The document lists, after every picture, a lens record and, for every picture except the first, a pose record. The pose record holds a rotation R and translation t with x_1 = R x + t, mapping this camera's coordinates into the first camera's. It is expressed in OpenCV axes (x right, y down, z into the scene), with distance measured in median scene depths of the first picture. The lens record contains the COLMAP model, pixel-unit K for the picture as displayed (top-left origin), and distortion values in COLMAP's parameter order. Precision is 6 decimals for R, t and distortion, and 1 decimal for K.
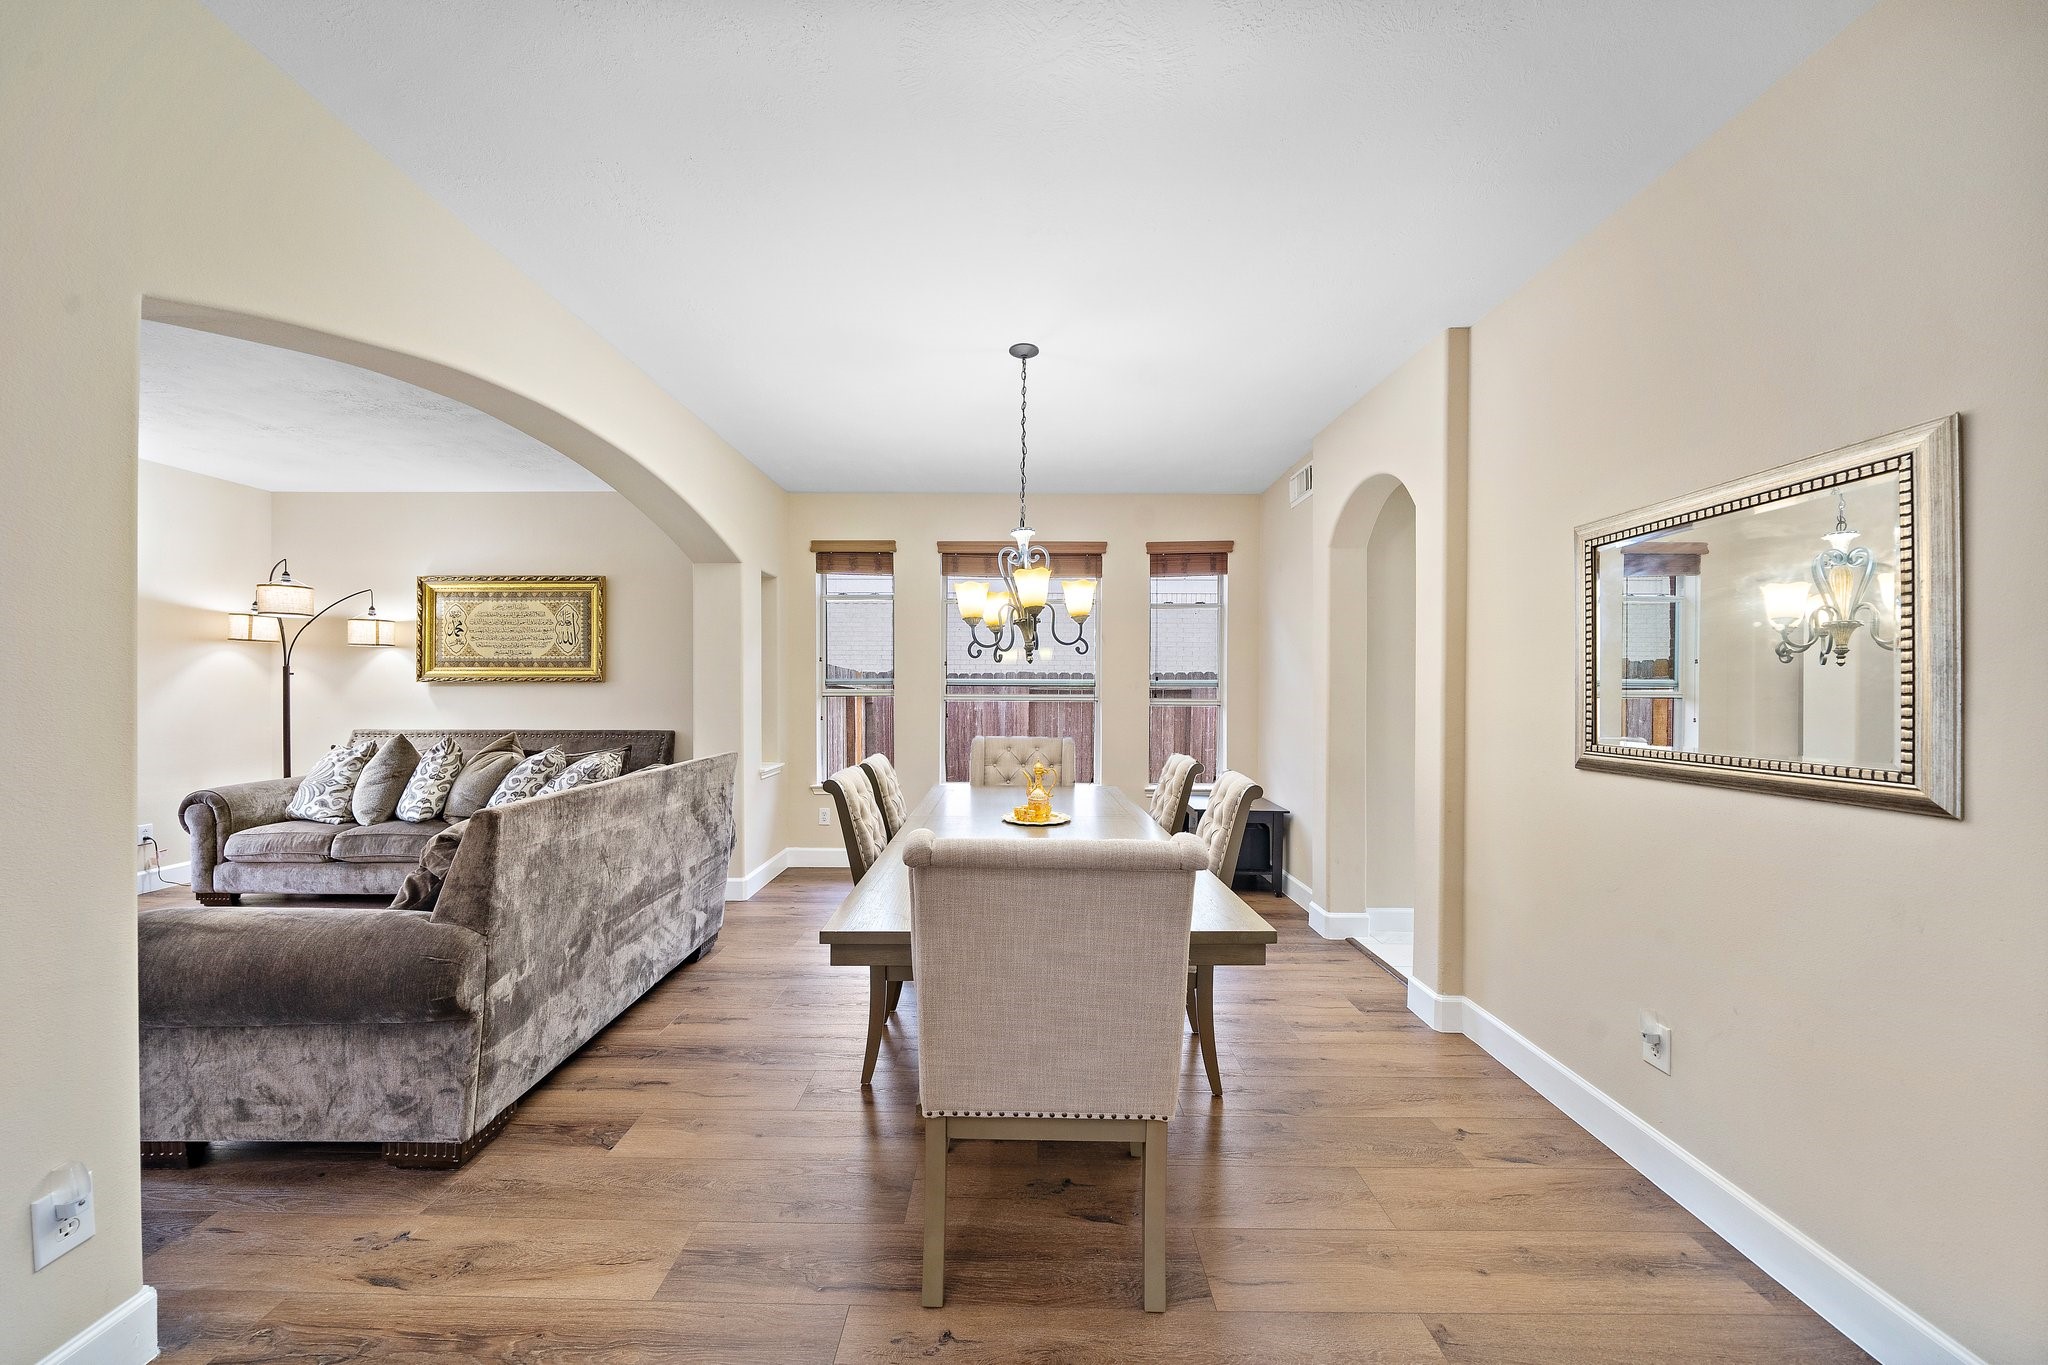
lens RADIAL K [[703.6, 0, 1017.9], [0, 703.6, 686.2], [0, 0, 1]] dist [0.001108, 0.000008]
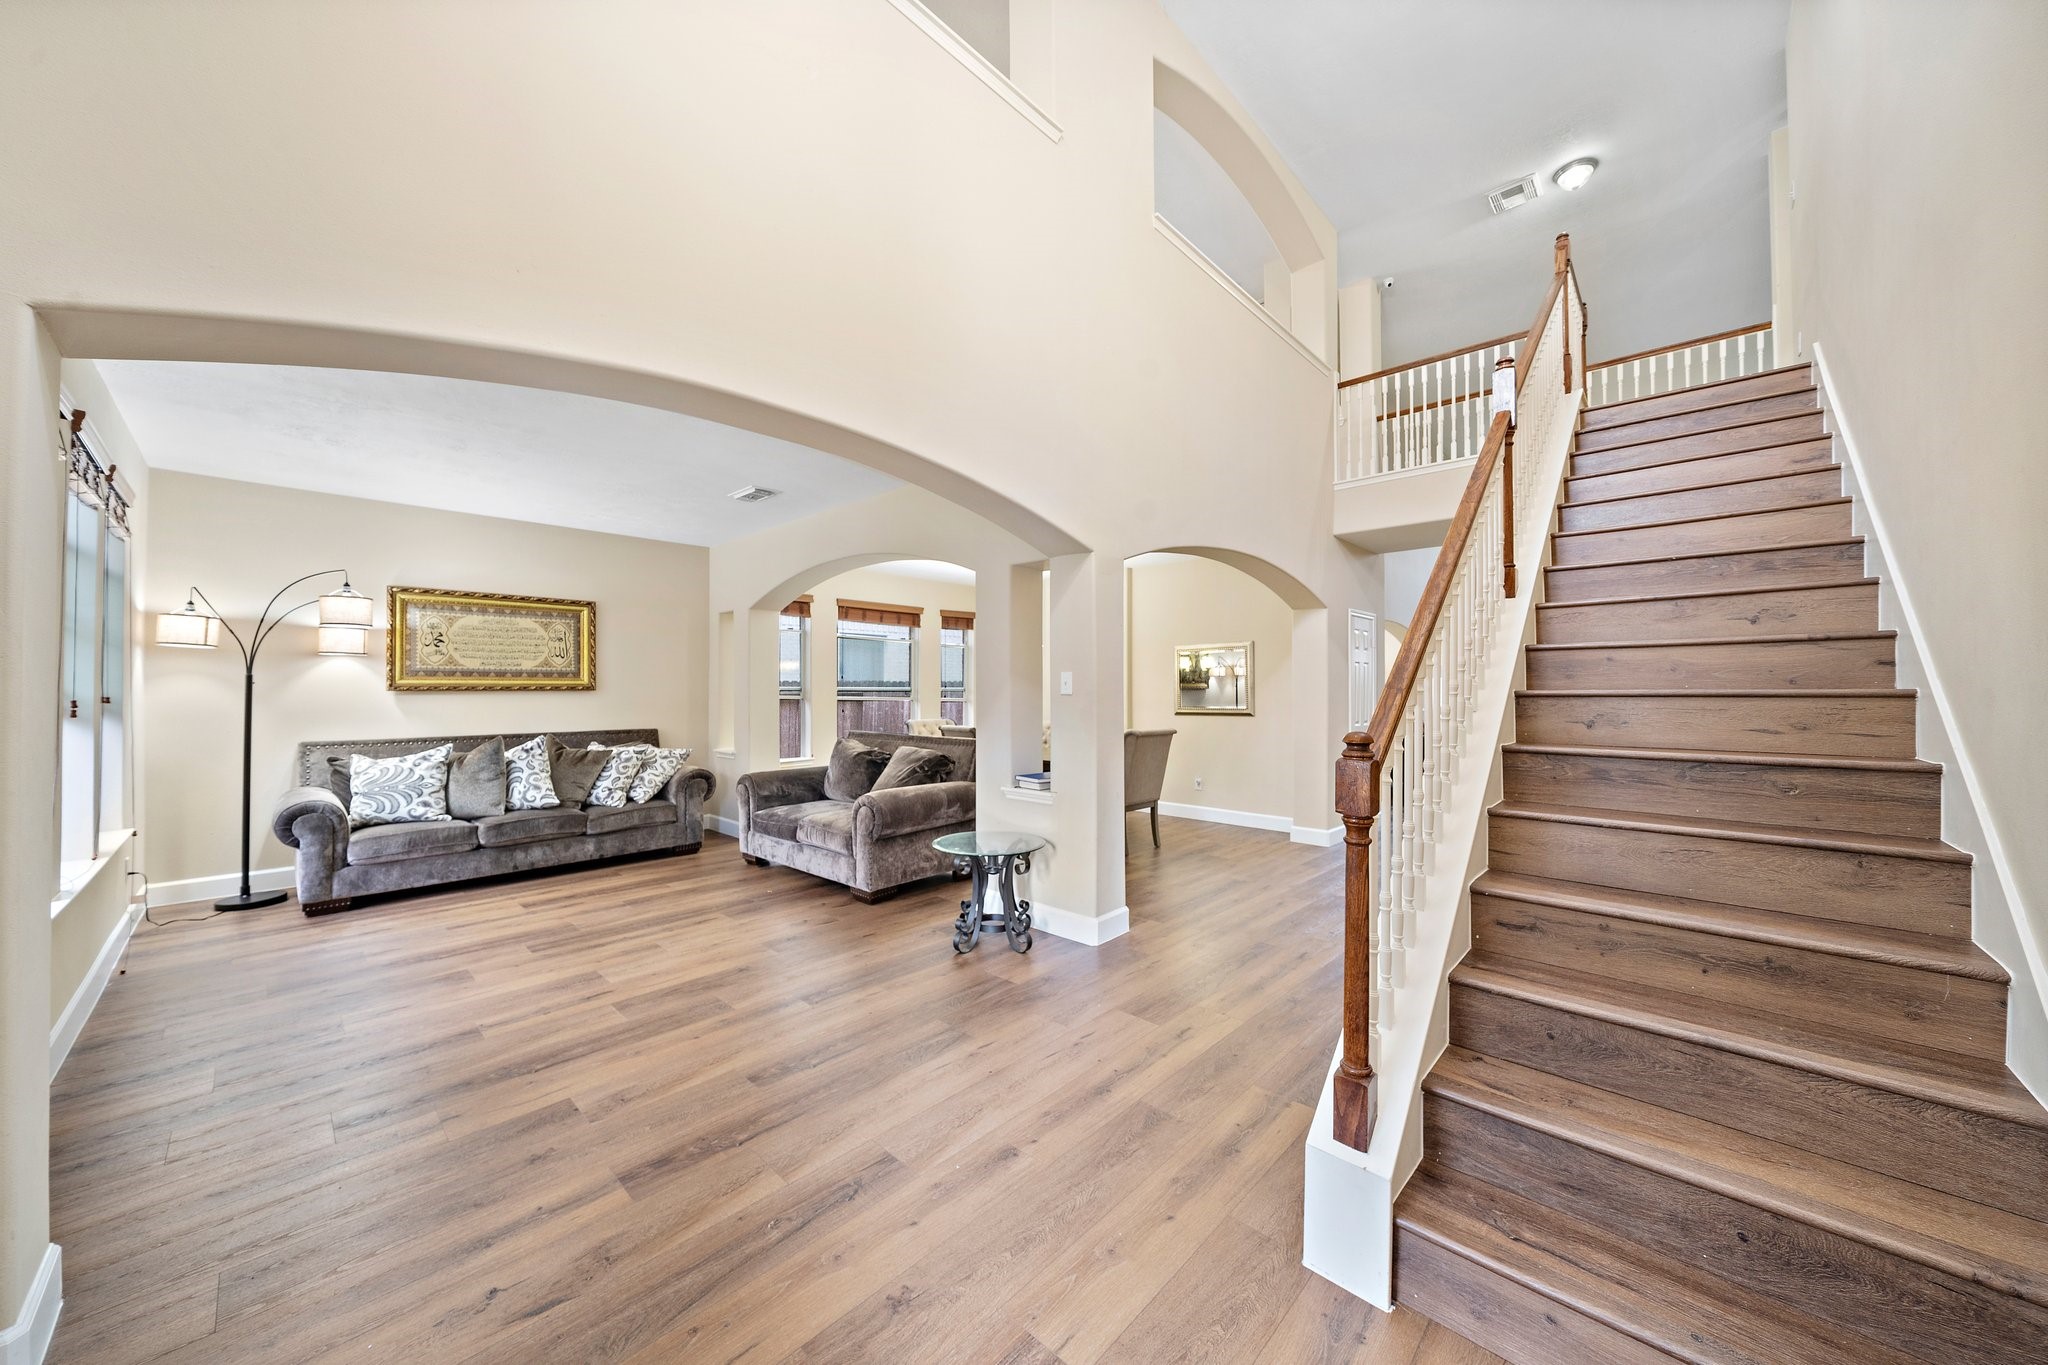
lens RADIAL K [[703.6, 0, 1026.7], [0, 703.6, 683.8], [0, 0, 1]] dist [0.001108, 0.000008]
pose [[0.674341, 0.003225, 0.738413, -0.975769], [0.000728, 0.999987, -0.005032, -0.010383], [-0.738419, 0.003931, 0.674330, -0.345986]]
